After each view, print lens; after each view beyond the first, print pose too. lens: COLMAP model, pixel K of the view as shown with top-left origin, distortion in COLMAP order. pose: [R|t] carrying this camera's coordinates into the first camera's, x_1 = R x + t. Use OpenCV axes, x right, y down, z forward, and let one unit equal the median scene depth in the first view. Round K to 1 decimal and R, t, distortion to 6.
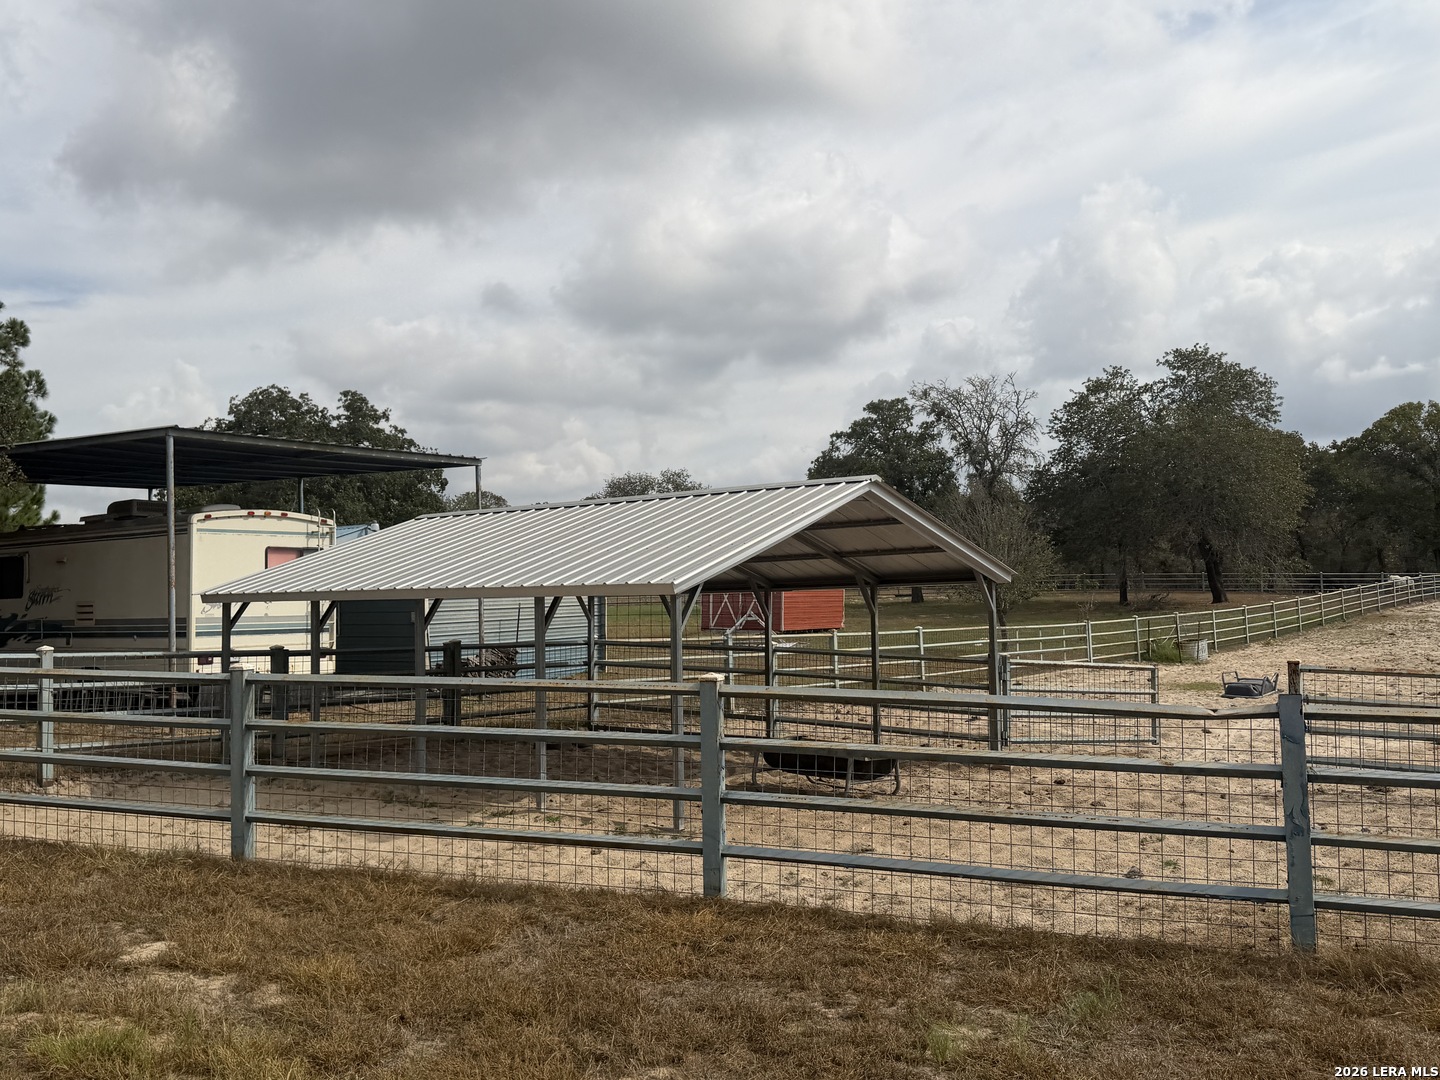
lens RADIAL K [[1408.3, 0, 720.0], [0, 1408.3, 540.0], [0, 0, 1]] dist [0.228715, -0.542906]
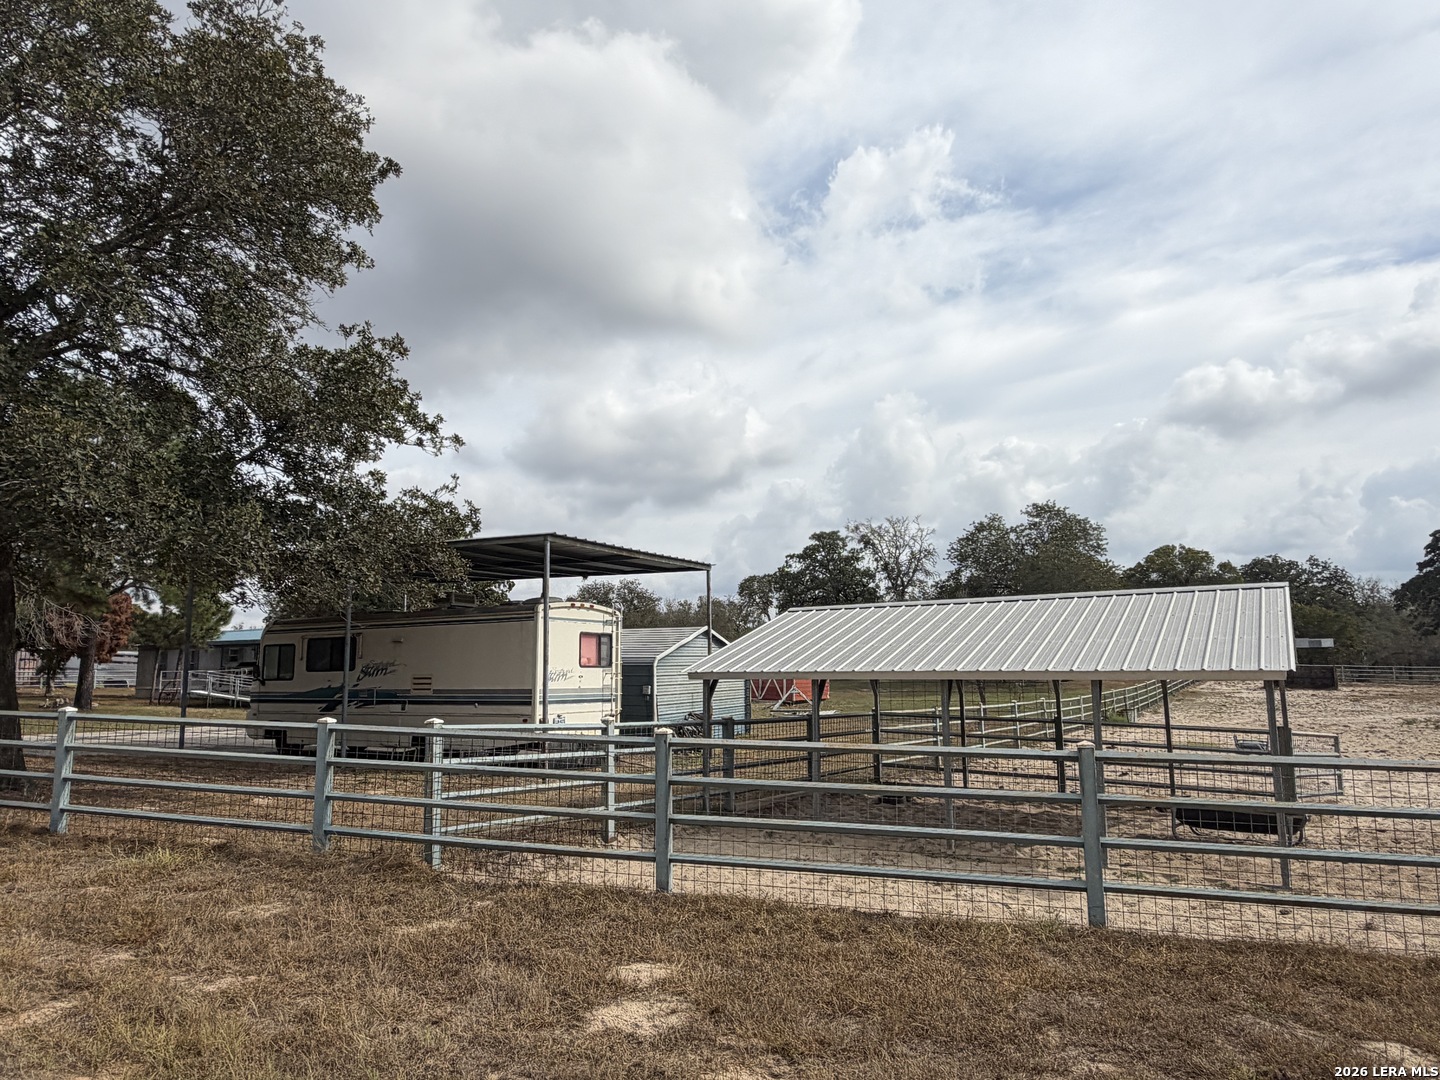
lens RADIAL K [[997.2, 0, 720.0], [0, 997.2, 540.0], [0, 0, 1]] dist [0.018408, 0.001623]
pose [[0.992129, 0.025959, 0.122503, -0.107041], [-0.014679, 0.995642, -0.092100, 0.001137], [-0.124360, 0.089577, 0.988185, 0.041330]]
